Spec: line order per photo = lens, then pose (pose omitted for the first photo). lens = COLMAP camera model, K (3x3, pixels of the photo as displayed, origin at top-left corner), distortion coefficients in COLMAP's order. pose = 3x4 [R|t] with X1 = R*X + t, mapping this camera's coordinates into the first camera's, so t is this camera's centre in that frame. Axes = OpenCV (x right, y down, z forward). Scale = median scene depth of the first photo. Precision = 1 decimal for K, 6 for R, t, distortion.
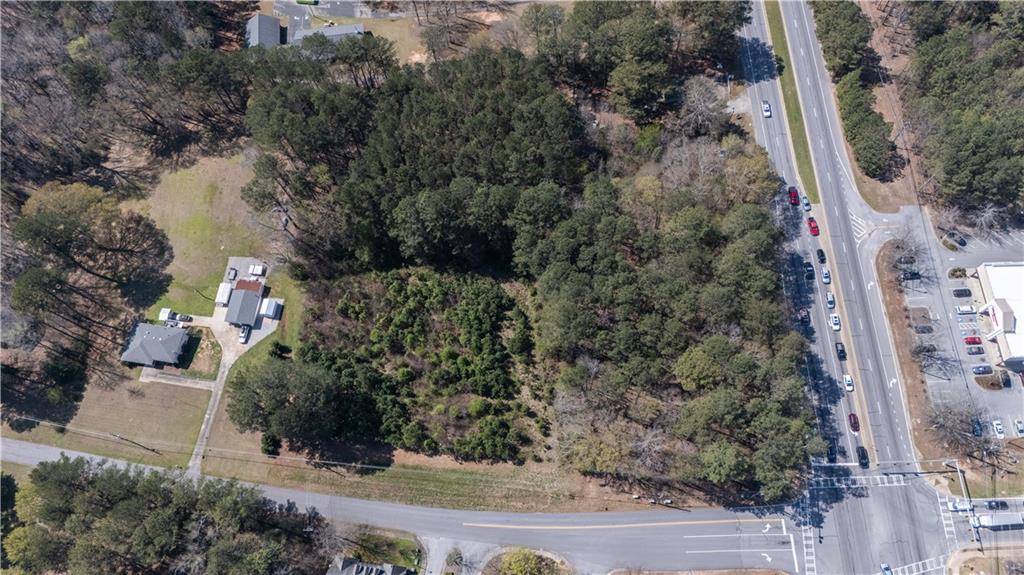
lens RADIAL K [[749.5, 0, 509.6], [0, 749.5, 289.9], [0, 0, 1]] dist [0.069368, -0.070861]
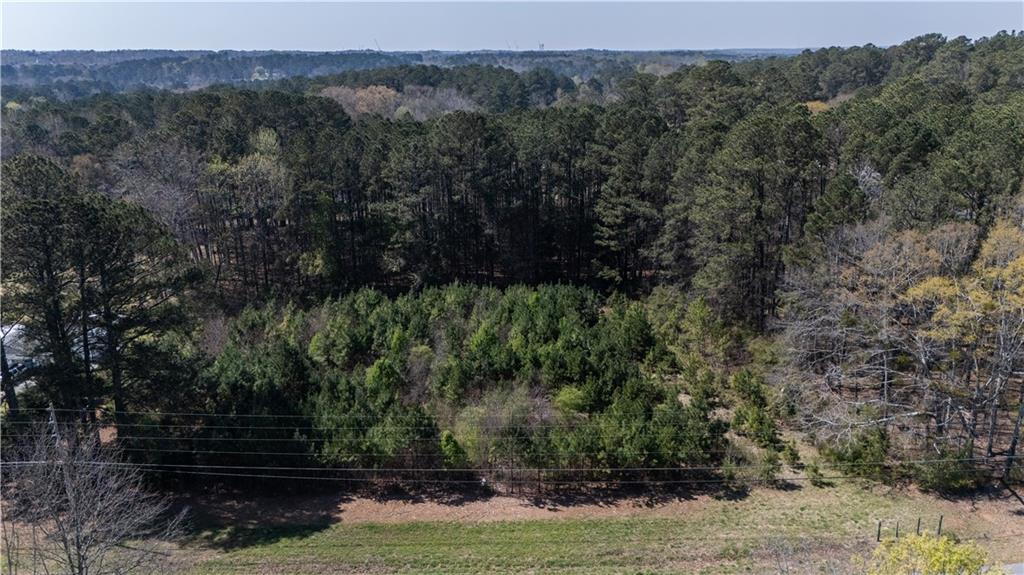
lens RADIAL K [[749.5, 0, 509.6], [0, 749.5, 289.9], [0, 0, 1]] dist [0.069368, -0.070861]
pose [[0.996063, 0.003334, 0.088583, -0.107383], [0.066208, 0.636511, -0.768420, 0.399959], [-0.058947, 0.771260, 0.633785, 0.694096]]
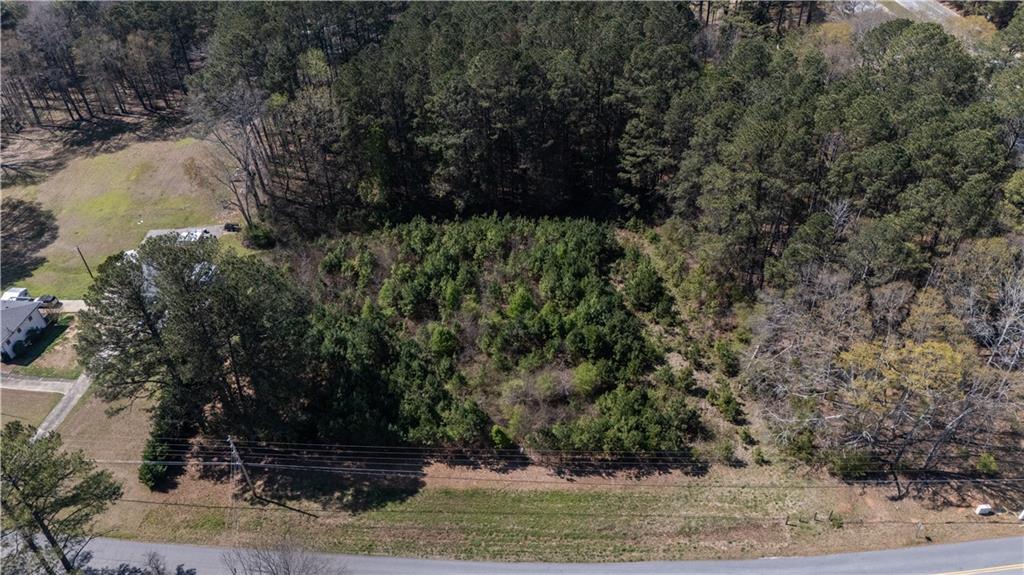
lens RADIAL K [[749.5, 0, 509.6], [0, 749.5, 289.9], [0, 0, 1]] dist [0.069368, -0.070861]
pose [[0.998776, -0.022802, 0.043882, -0.114944], [0.040762, 0.882026, -0.469435, 0.329786], [-0.028001, 0.470649, 0.881876, 0.512271]]
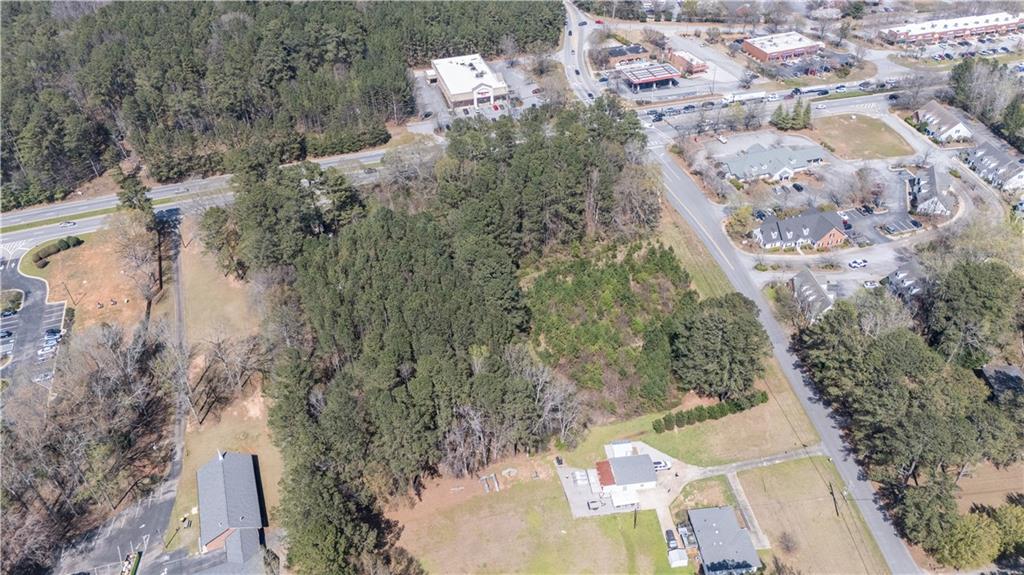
lens RADIAL K [[749.5, 0, 509.6], [0, 749.5, 289.9], [0, 0, 1]] dist [0.069368, -0.070861]
pose [[-0.248853, -0.550708, 0.796739, -0.911154], [0.912432, 0.142626, 0.383571, -0.466852], [-0.324871, 0.822423, 0.466990, 0.520795]]
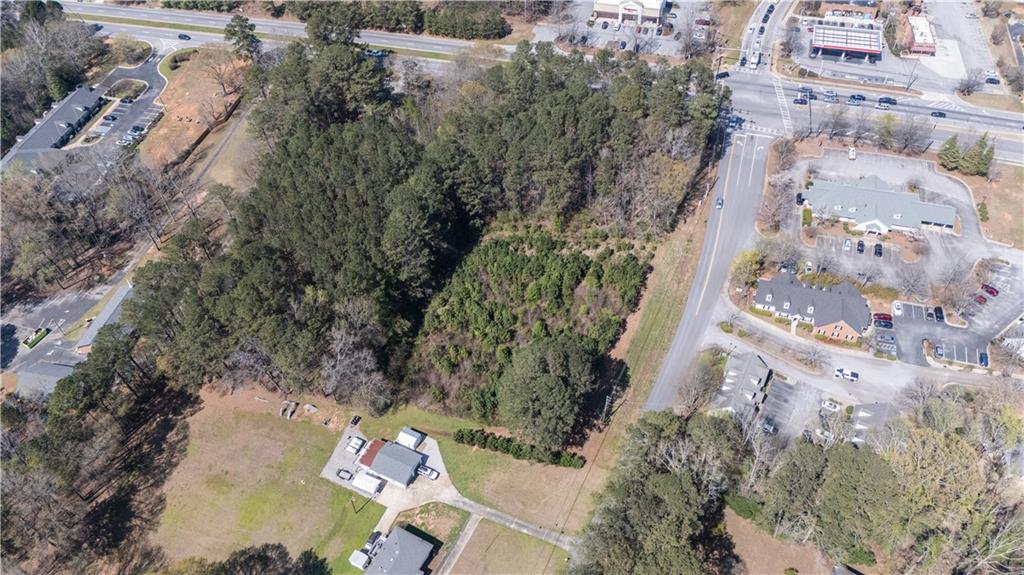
lens RADIAL K [[749.5, 0, 509.6], [0, 749.5, 289.9], [0, 0, 1]] dist [0.069368, -0.070861]
pose [[0.322517, -0.686602, 0.651583, -0.756283], [0.888305, 0.457310, 0.042200, 0.012240], [-0.326950, 0.565195, 0.757402, 0.237511]]
